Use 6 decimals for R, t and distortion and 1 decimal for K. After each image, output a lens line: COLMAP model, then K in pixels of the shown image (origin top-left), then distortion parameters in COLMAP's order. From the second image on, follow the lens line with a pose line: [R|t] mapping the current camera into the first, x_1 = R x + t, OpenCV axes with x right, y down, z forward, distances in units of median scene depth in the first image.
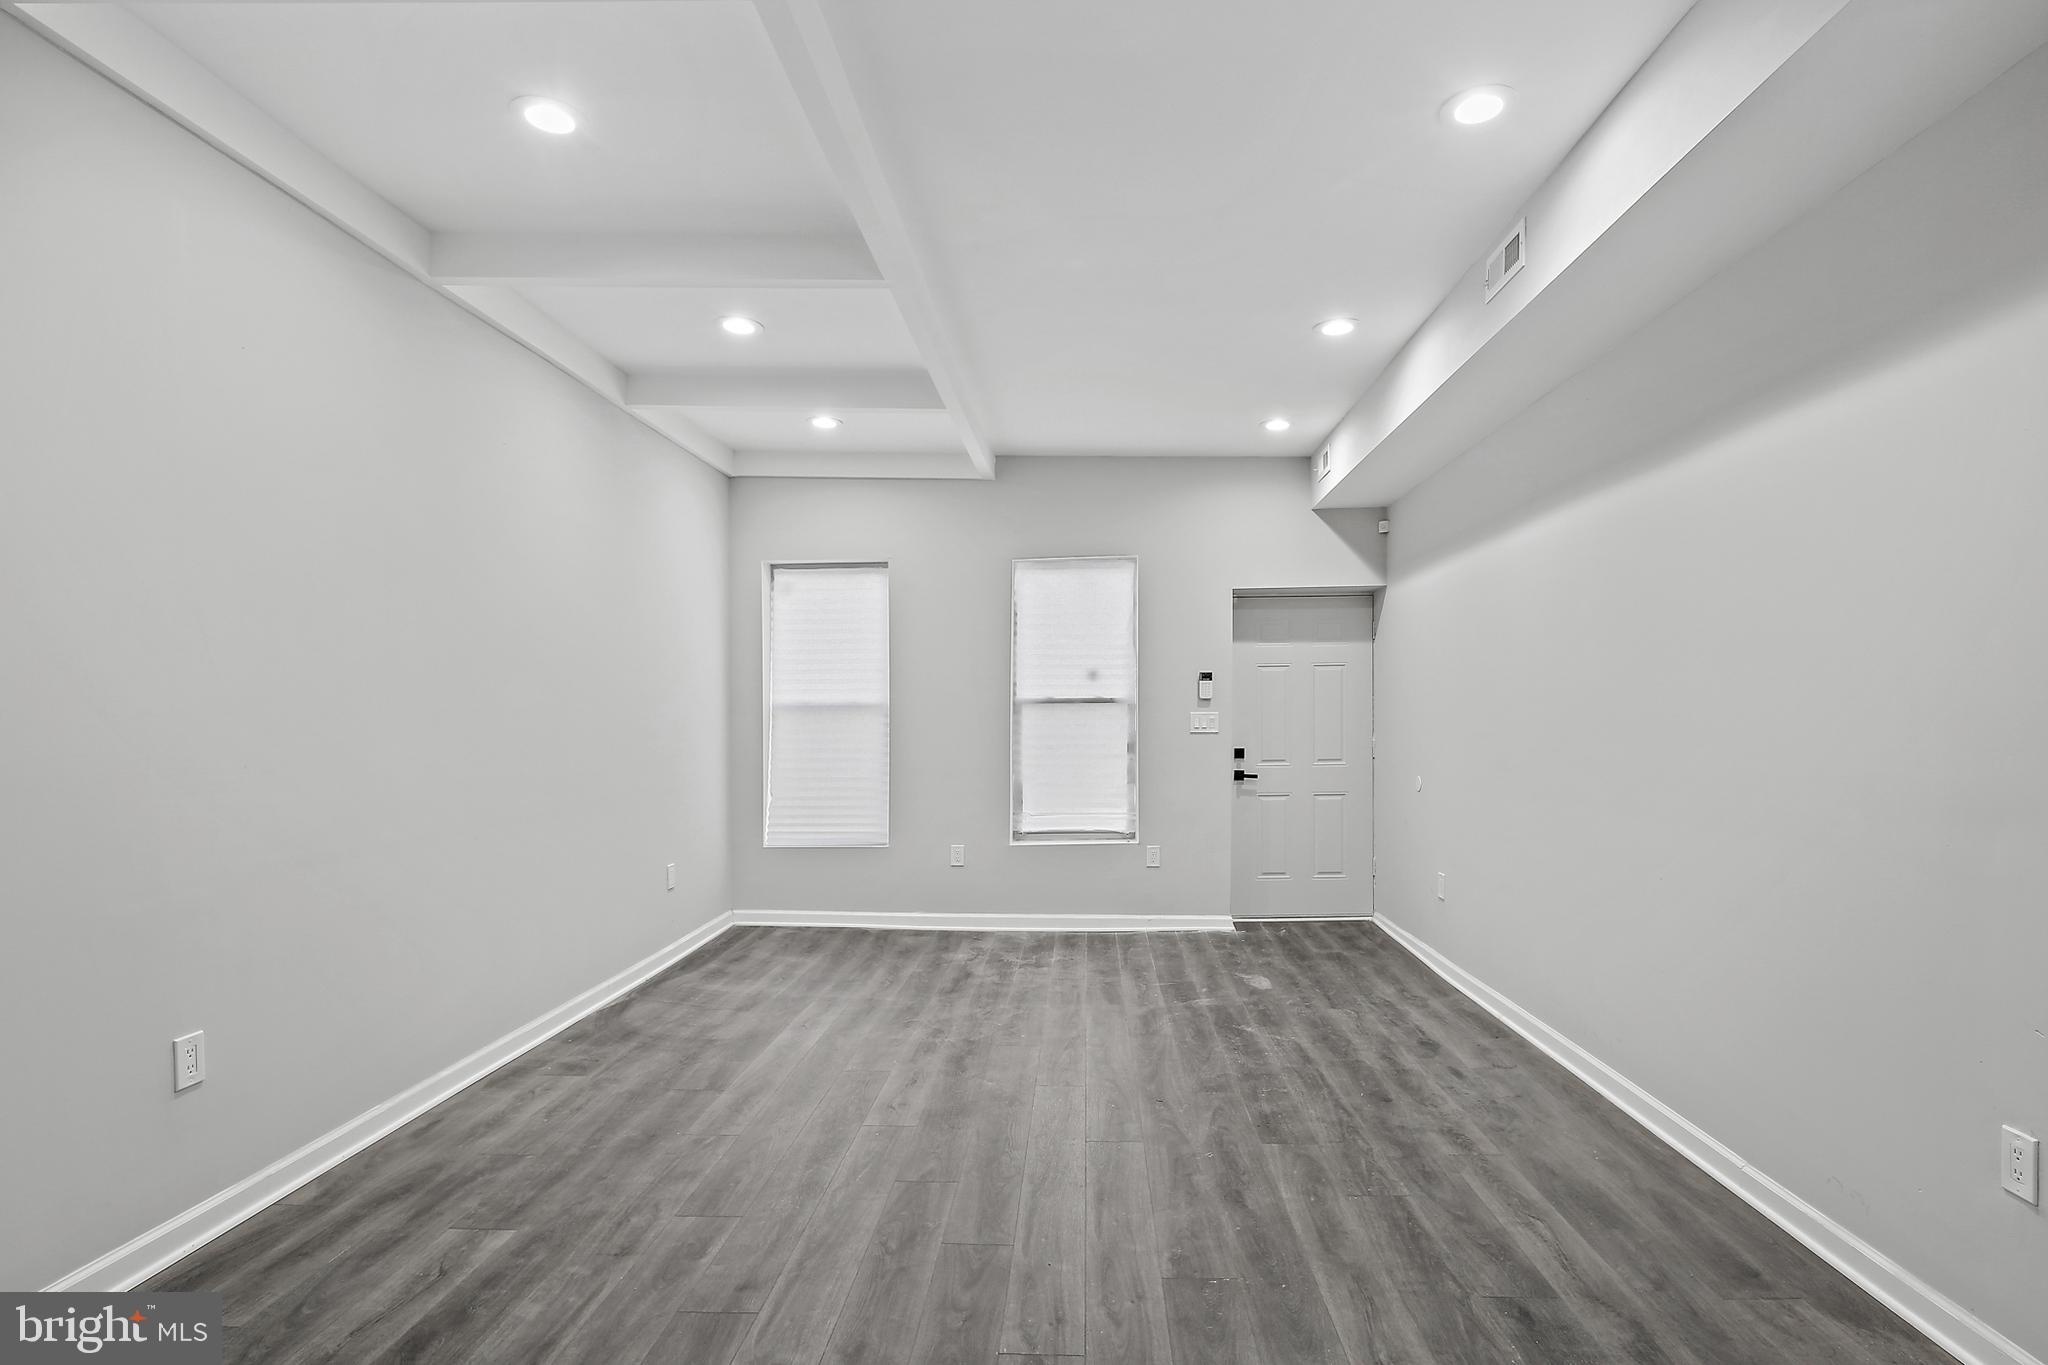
lens RADIAL K [[1446.3, 0, 1026.4], [0, 1446.3, 688.6], [0, 0, 1]] dist [0.003957, 0.000060]
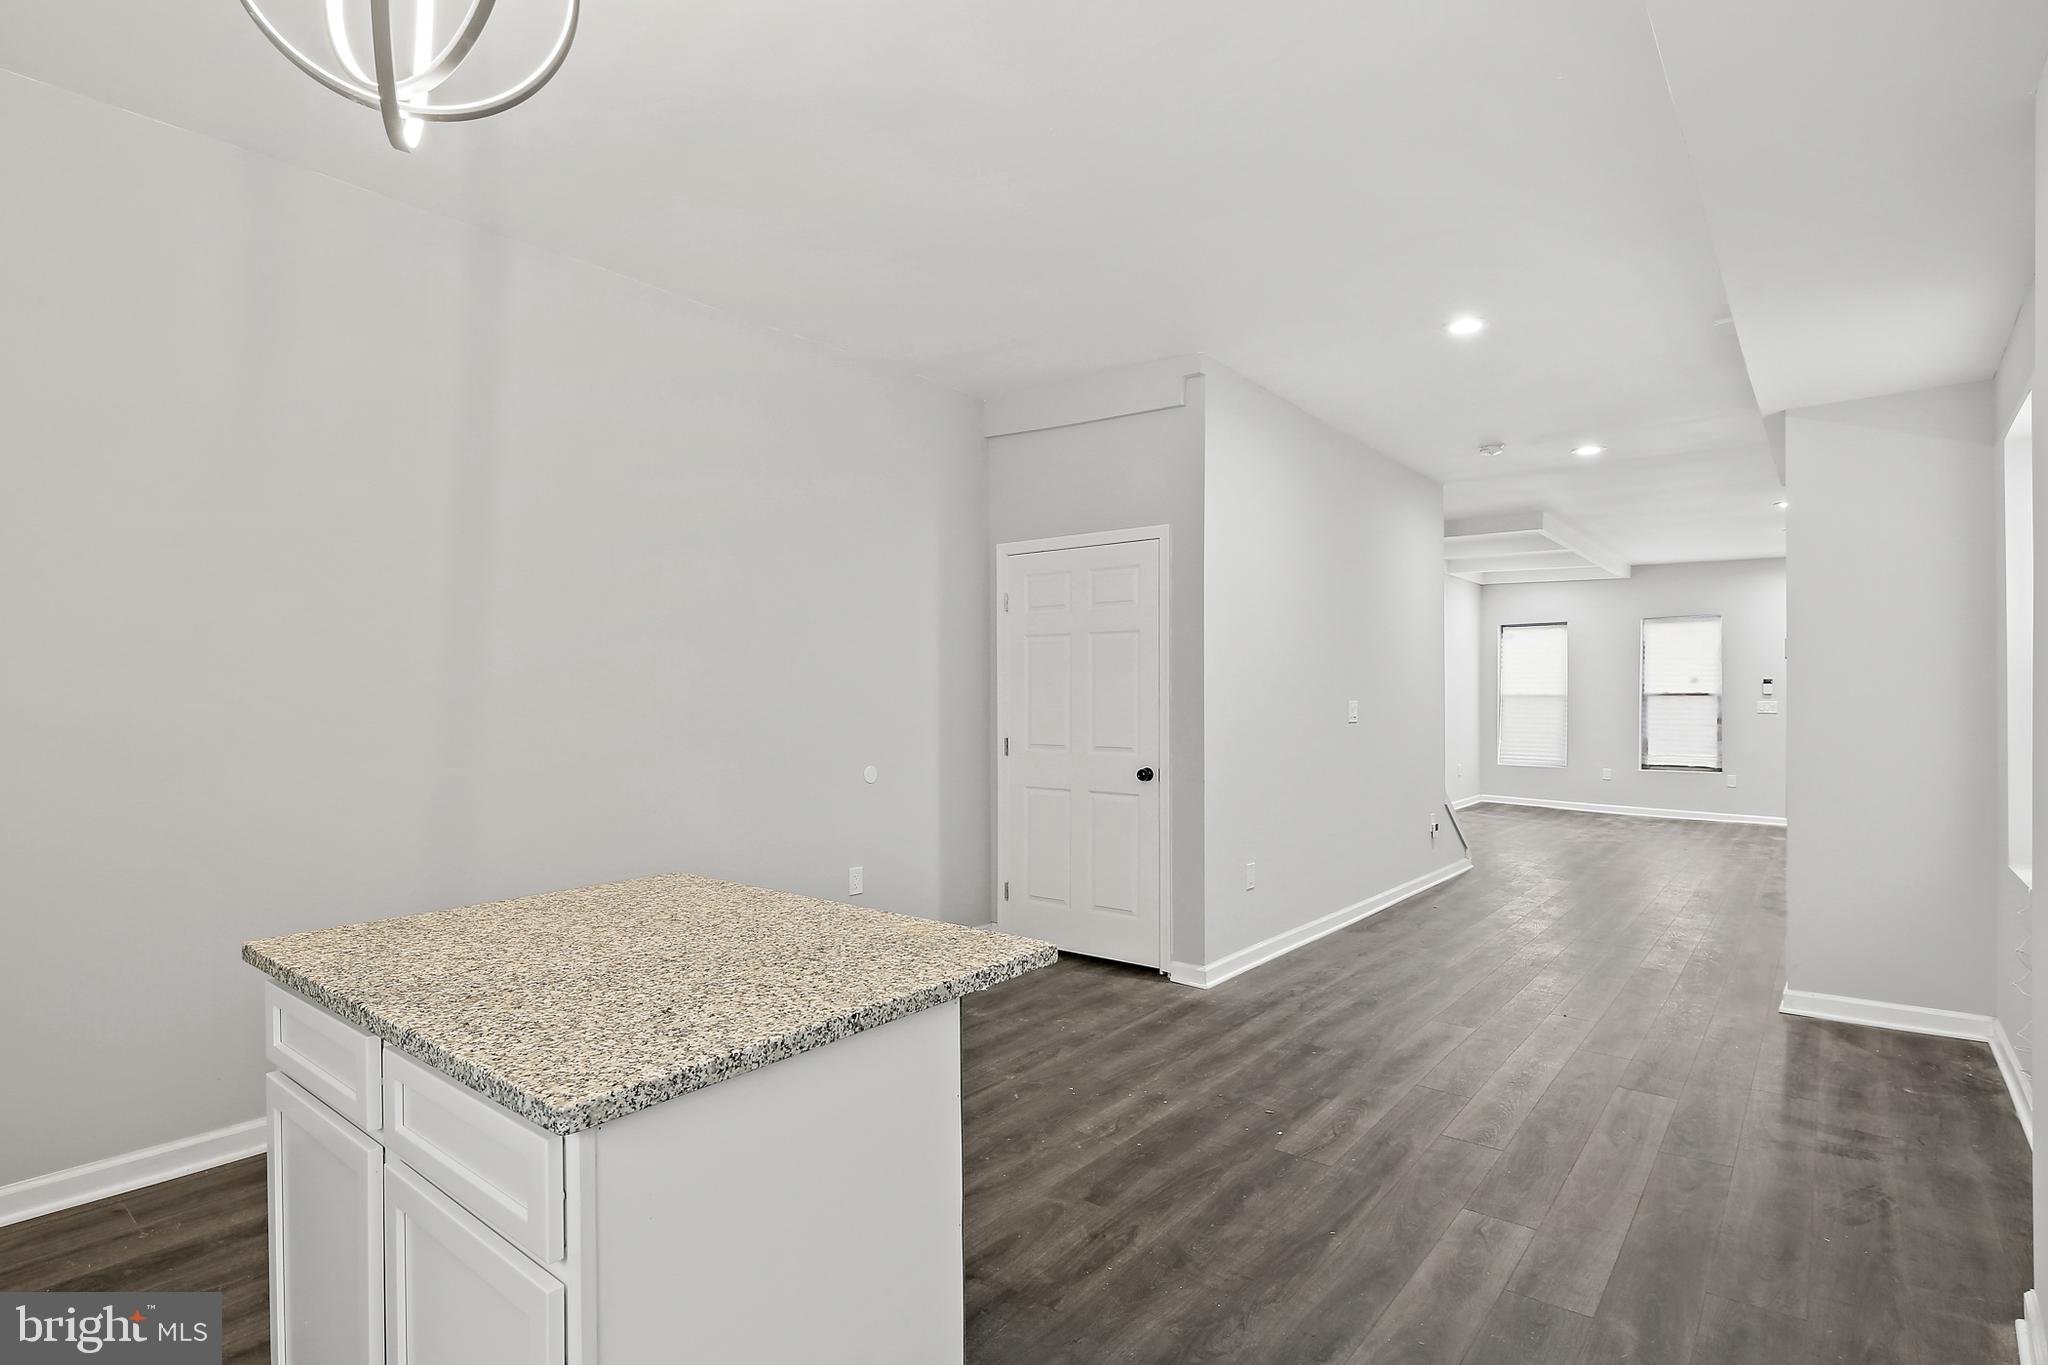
lens RADIAL K [[1018.3, 0, 1027.5], [0, 1018.3, 692.7], [0, 0, 1]] dist [-0.000660, -0.001410]
pose [[0.812680, 0.011203, -0.582603, 0.024822], [-0.000764, 0.999835, 0.018161, -0.003701], [0.582710, -0.014313, 0.812554, -0.120950]]
